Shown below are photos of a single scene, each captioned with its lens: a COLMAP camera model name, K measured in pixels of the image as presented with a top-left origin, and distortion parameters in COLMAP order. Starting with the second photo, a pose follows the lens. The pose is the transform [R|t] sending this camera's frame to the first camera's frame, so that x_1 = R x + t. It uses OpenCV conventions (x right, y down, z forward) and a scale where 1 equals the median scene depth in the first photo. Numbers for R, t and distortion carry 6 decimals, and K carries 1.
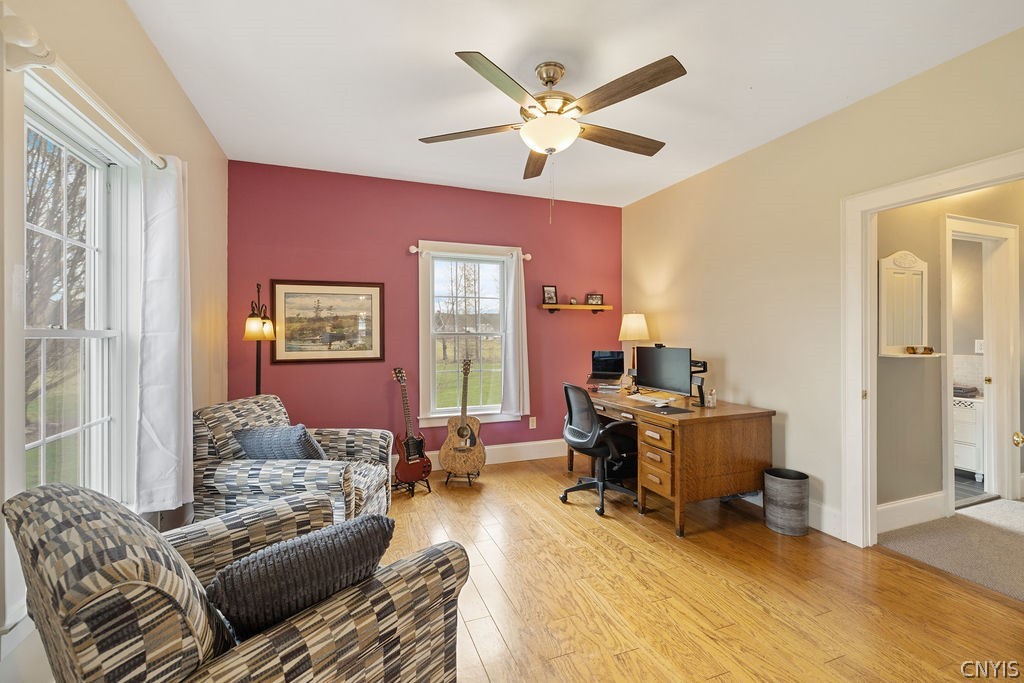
lens RADIAL K [[442.0, 0, 512.8], [0, 442.0, 333.4], [0, 0, 1]] dist [-0.003001, 0.000318]
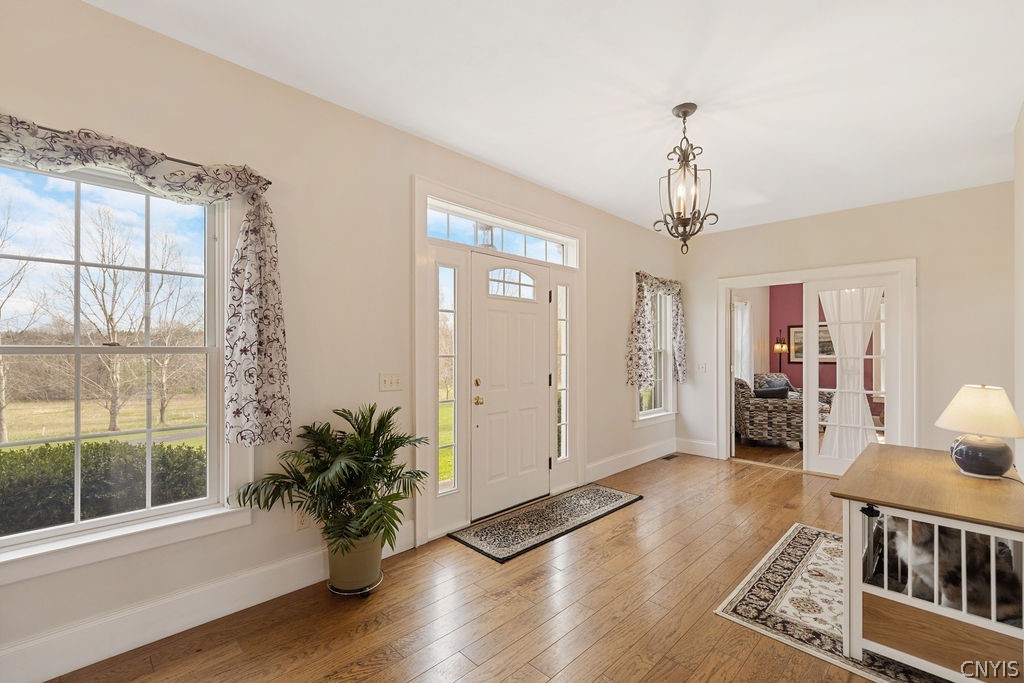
lens RADIAL K [[442.0, 0, 516.2], [0, 442.0, 350.3], [0, 0, 1]] dist [-0.003001, 0.000318]
pose [[0.414130, 0.002082, -0.910216, 0.890095], [-0.002560, 0.999996, 0.001123, 0.003365], [0.910214, 0.001865, 0.414133, -1.146614]]
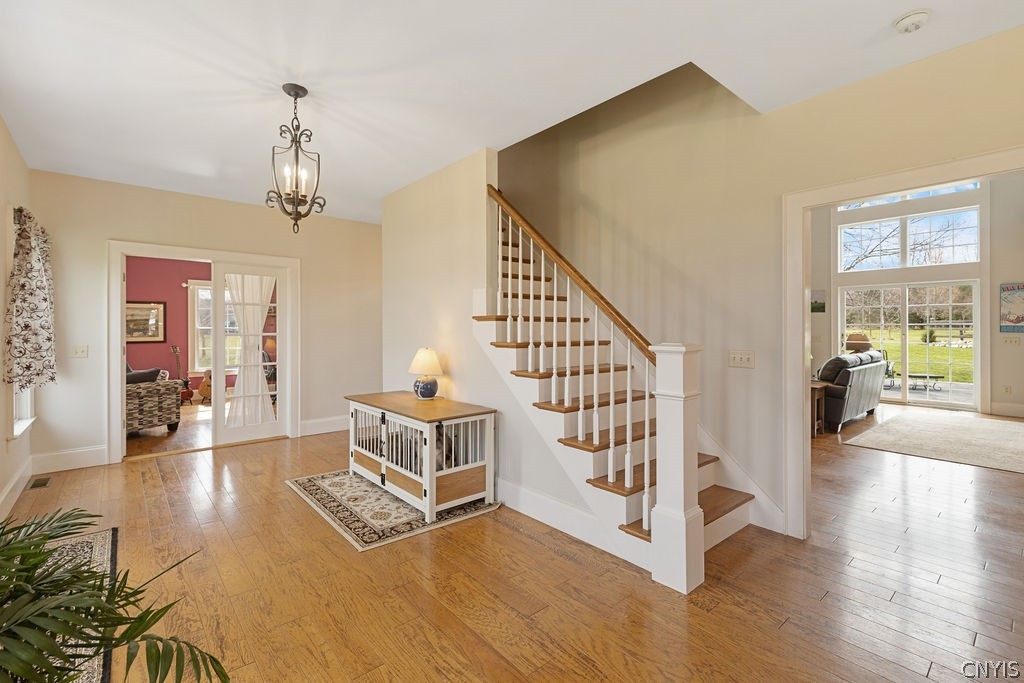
lens RADIAL K [[442.0, 0, 511.4], [0, 442.0, 328.6], [0, 0, 1]] dist [-0.003001, 0.000318]
pose [[0.937655, 0.001930, 0.347562, 0.469336], [-0.001114, 0.999996, -0.002548, 0.004569], [-0.347565, 0.002002, 0.937654, -1.379968]]
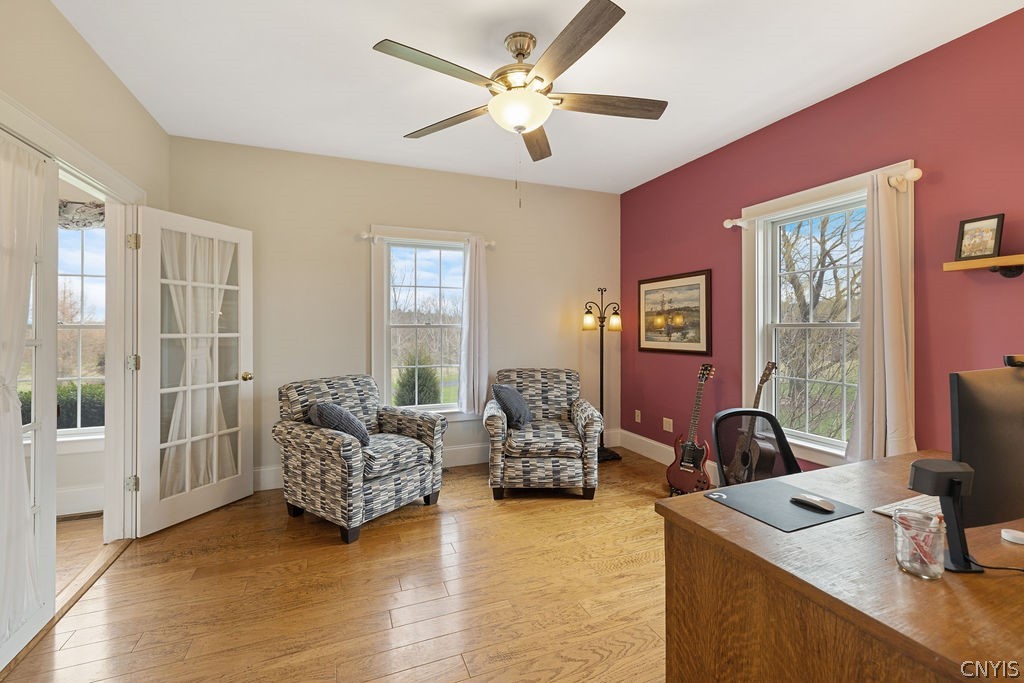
lens RADIAL K [[442.0, 0, 508.8], [0, 442.0, 326.6], [0, 0, 1]] dist [-0.003001, 0.000318]
pose [[0.012941, -0.001073, -0.999916, 0.626945], [0.003079, 0.999995, -0.001033, 0.002850], [0.999912, -0.003066, 0.012944, 0.600737]]
